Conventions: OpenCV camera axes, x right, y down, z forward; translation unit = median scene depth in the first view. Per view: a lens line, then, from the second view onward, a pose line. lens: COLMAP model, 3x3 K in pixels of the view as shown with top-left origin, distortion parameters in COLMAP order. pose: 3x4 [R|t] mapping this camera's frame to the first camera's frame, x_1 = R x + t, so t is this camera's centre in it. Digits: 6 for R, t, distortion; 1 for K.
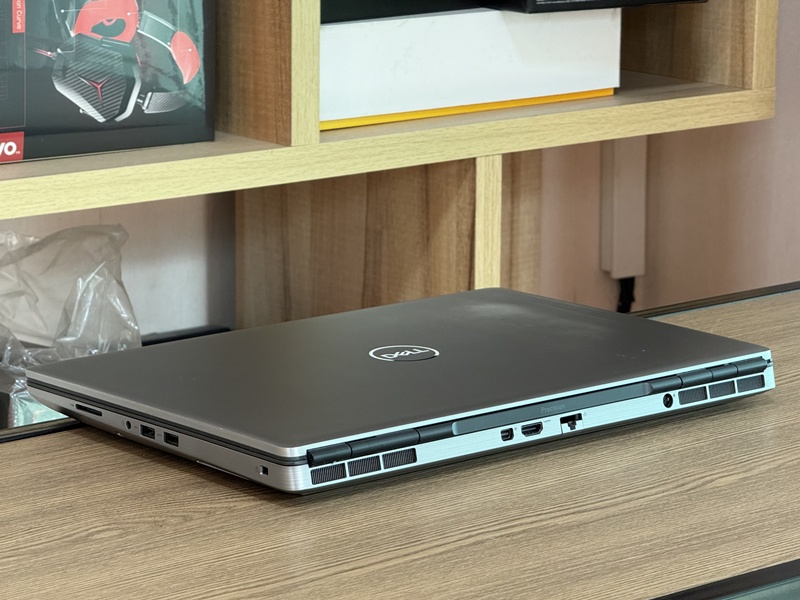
lens RADIAL K [[2762.0, 0, 400.0], [0, 2762.0, 300.0], [0, 0, 1]] dist [0.257851, -0.659039]
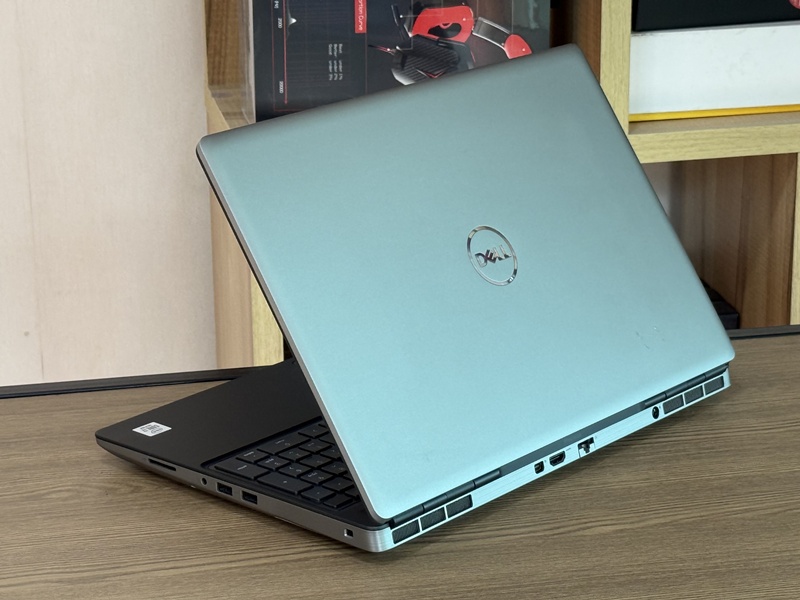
lens RADIAL K [[2117.6, 0, 400.0], [0, 2117.6, 300.0], [0, 0, 1]] dist [0.028798, 0.345715]
pose [[0.878352, 0.130102, -0.459968, 0.310016], [-0.083204, 0.989172, 0.120900, -0.088060], [0.470716, -0.067921, 0.879666, 0.154263]]
